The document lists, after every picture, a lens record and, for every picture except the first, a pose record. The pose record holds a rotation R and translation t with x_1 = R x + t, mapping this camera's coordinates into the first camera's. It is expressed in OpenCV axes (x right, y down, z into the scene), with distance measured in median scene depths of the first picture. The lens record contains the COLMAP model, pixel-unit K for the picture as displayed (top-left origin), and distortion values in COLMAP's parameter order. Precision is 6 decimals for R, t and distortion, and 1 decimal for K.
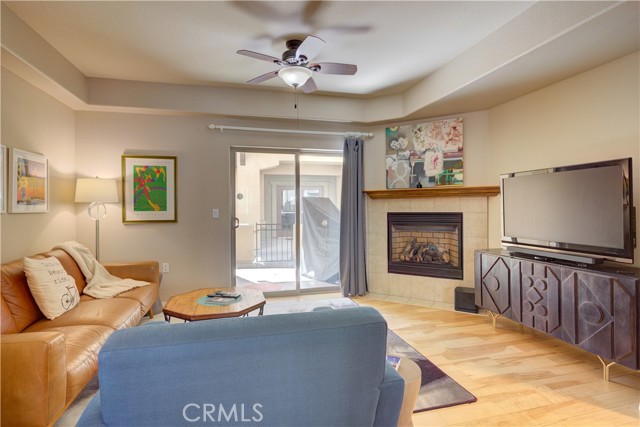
lens RADIAL K [[314.5, 0, 314.2], [0, 314.5, 210.4], [0, 0, 1]] dist [-0.005753, 0.003324]
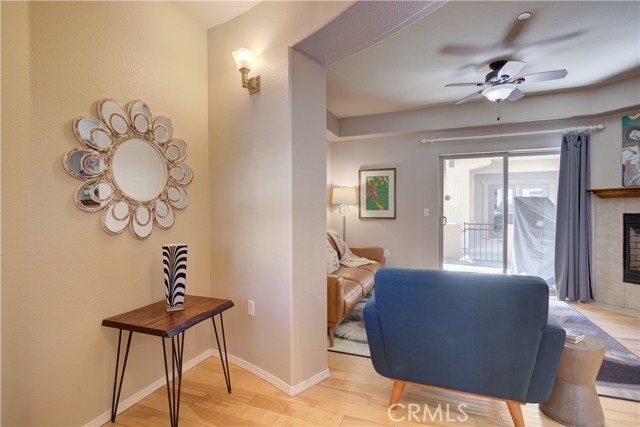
lens RADIAL K [[314.5, 0, 324.3], [0, 314.5, 212.8], [0, 0, 1]] dist [-0.005753, 0.003324]
pose [[0.819738, 0.009725, -0.572657, 0.056154], [-0.006239, 0.999948, 0.008051, 0.003444], [0.572705, -0.003027, 0.819756, -0.212161]]
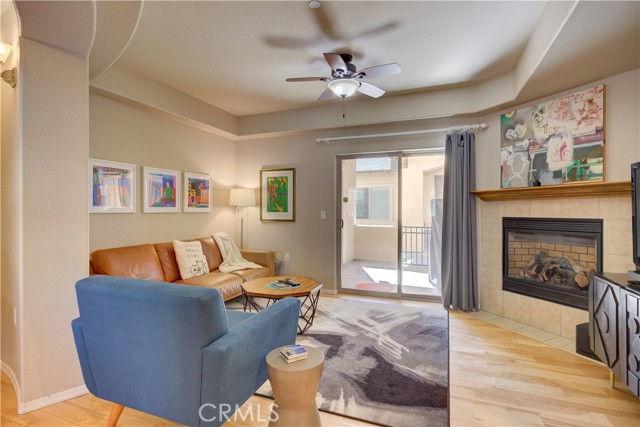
lens RADIAL K [[315.1, 0, 323.1], [0, 315.1, 213.0], [0, 0, 1]] dist [-0.005316, 0.001070]
pose [[0.815572, 0.012391, -0.578524, 0.363667], [-0.011860, 0.999919, 0.004696, -0.002834], [0.578535, 0.003031, 0.815652, 0.060101]]
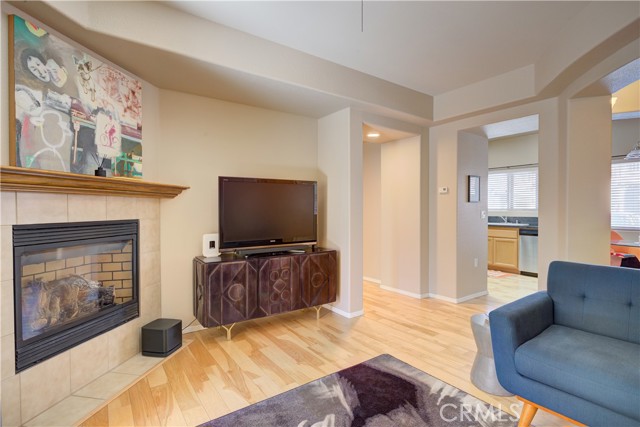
lens RADIAL K [[315.1, 0, 320.3], [0, 315.1, 212.2], [0, 0, 1]] dist [-0.005316, 0.001070]
pose [[-0.361006, -0.001724, 0.932562, -0.315404], [0.014814, 0.999862, 0.007583, -0.008152], [-0.932446, 0.016553, -0.360930, 0.868039]]
